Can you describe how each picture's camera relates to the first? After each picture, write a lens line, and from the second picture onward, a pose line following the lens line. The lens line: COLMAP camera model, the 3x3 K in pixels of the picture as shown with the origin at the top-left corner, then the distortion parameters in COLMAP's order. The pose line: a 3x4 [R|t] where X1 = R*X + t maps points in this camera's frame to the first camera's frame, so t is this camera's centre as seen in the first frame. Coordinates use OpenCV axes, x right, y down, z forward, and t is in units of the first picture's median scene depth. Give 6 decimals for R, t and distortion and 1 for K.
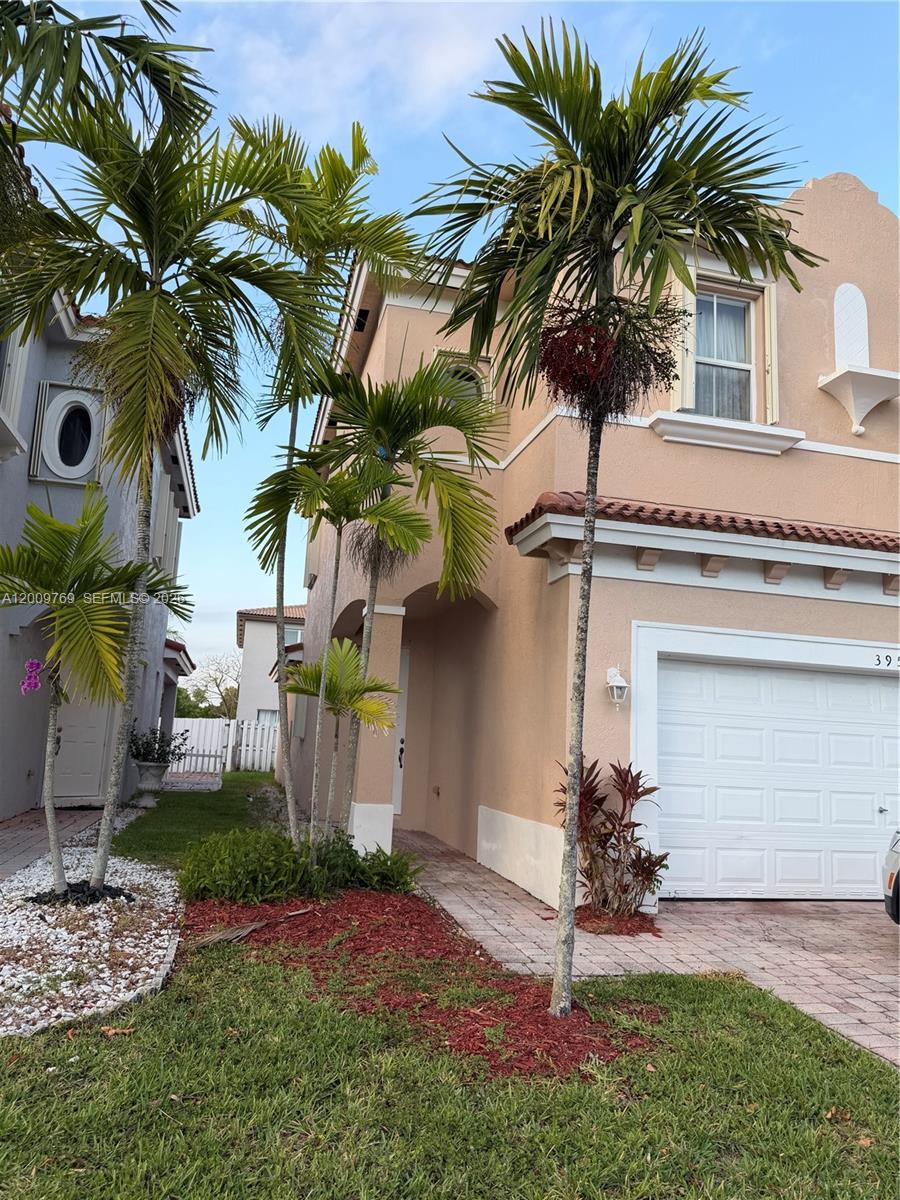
lens RADIAL K [[850.9, 0, 450.0], [0, 850.9, 600.0], [0, 0, 1]] dist [0.089810, -0.132390]
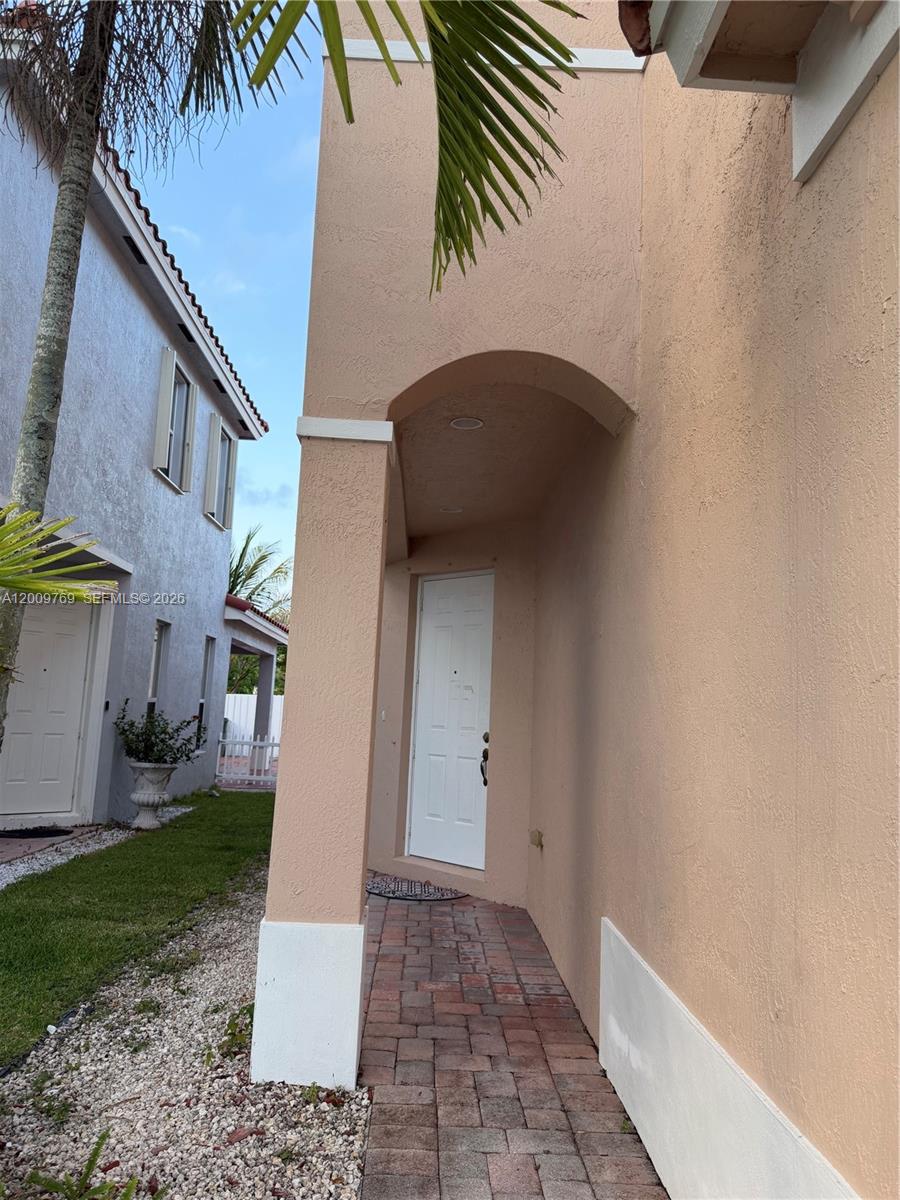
lens RADIAL K [[836.6, 0, 470.9], [0, 836.6, 607.1], [0, 0, 1]] dist [0.070032, -0.125598]
pose [[0.982902, -0.029037, -0.181827, 0.056016], [0.035189, 0.998909, 0.030702, 0.097026], [0.180737, -0.036576, 0.982851, 0.711348]]
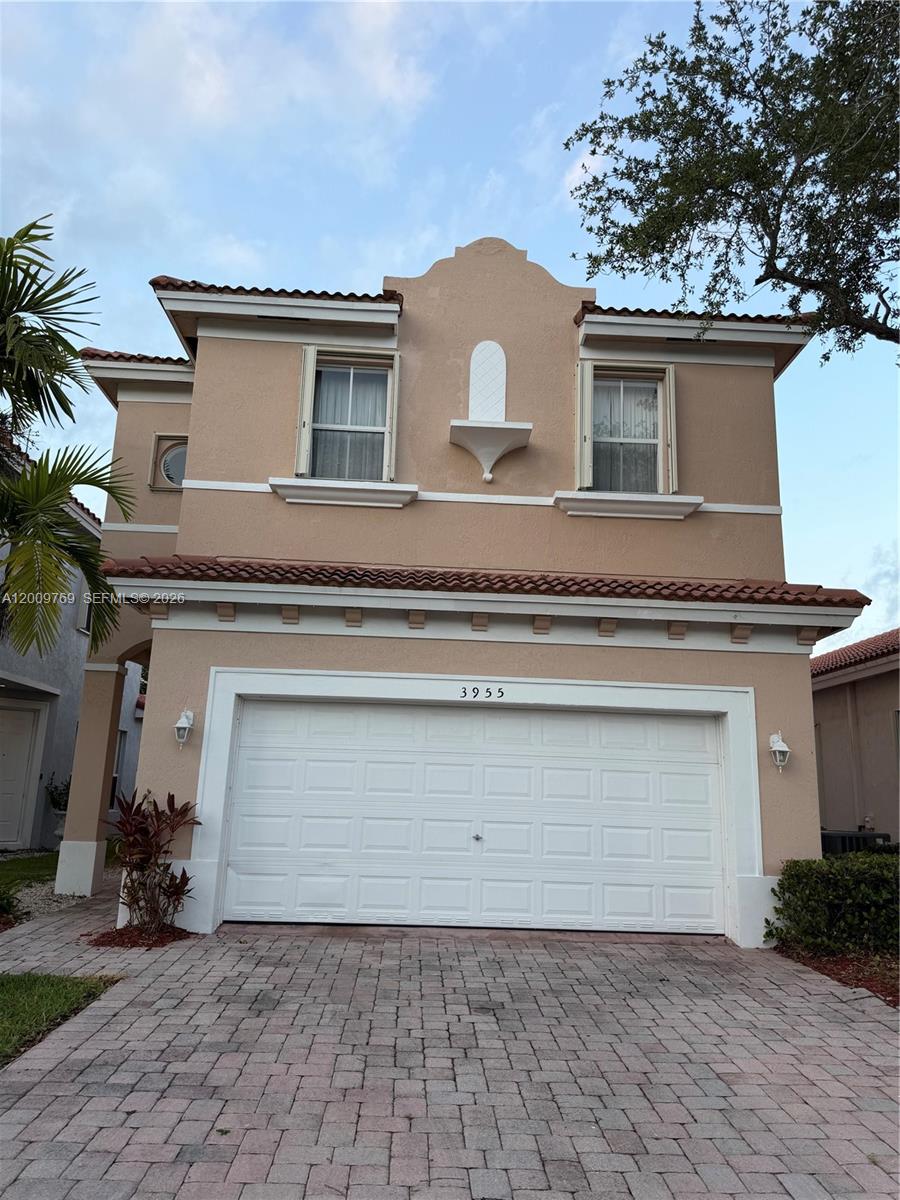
lens RADIAL K [[850.9, 0, 450.0], [0, 850.9, 600.0], [0, 0, 1]] dist [0.089810, -0.132390]
pose [[0.980055, -0.061719, -0.188897, 0.679423], [0.049994, 0.996552, -0.066220, 0.024324], [0.192333, 0.055455, 0.979762, -0.037368]]
